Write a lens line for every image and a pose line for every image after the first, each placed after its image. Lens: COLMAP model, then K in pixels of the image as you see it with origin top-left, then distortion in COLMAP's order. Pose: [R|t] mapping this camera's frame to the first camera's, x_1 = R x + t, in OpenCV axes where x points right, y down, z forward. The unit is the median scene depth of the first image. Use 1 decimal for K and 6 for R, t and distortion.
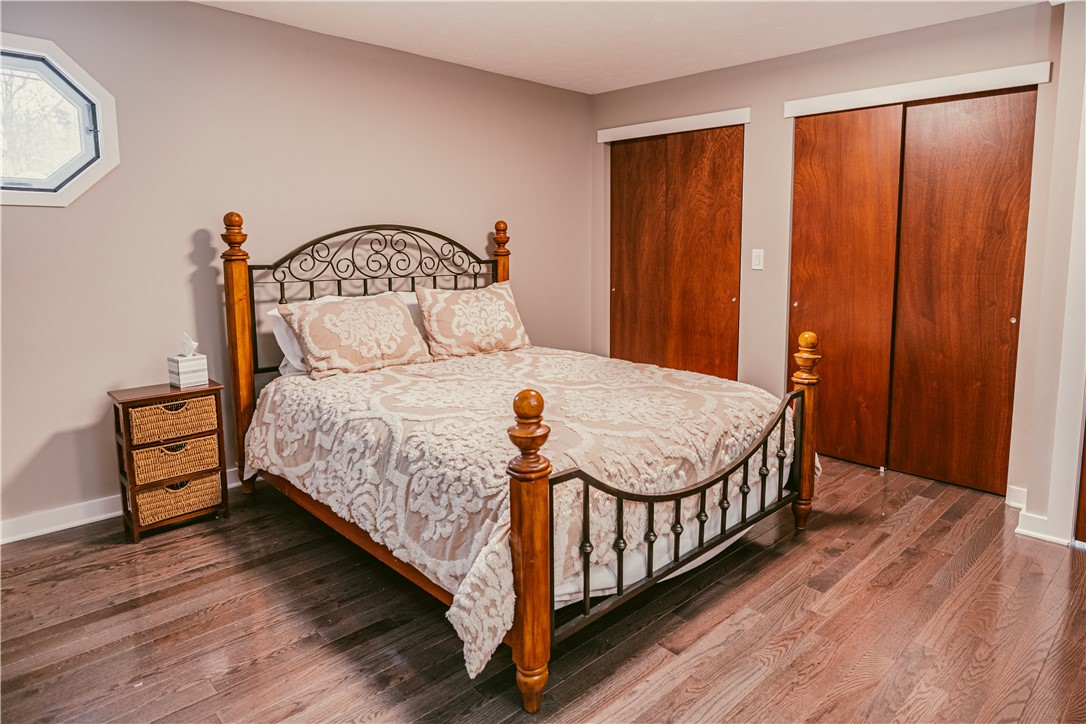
lens RADIAL K [[631.7, 0, 542.1], [0, 631.7, 361.0], [0, 0, 1]] dist [0.005527, -0.000297]
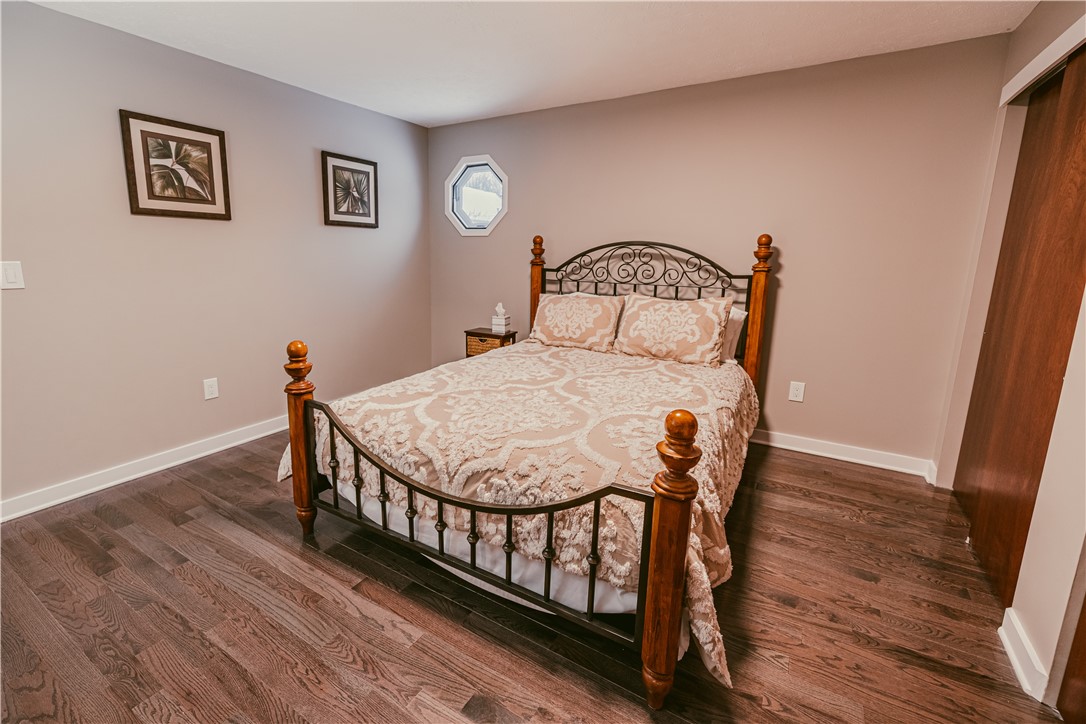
lens RADIAL K [[456.9, 0, 542.1], [0, 456.9, 364.3], [0, 0, 1]] dist [0.000252, 0.000458]
pose [[0.284616, 0.228153, -0.931096, 0.660220], [-0.192157, 0.965132, 0.177755, -0.117954], [0.939185, 0.128325, 0.318533, 0.634815]]
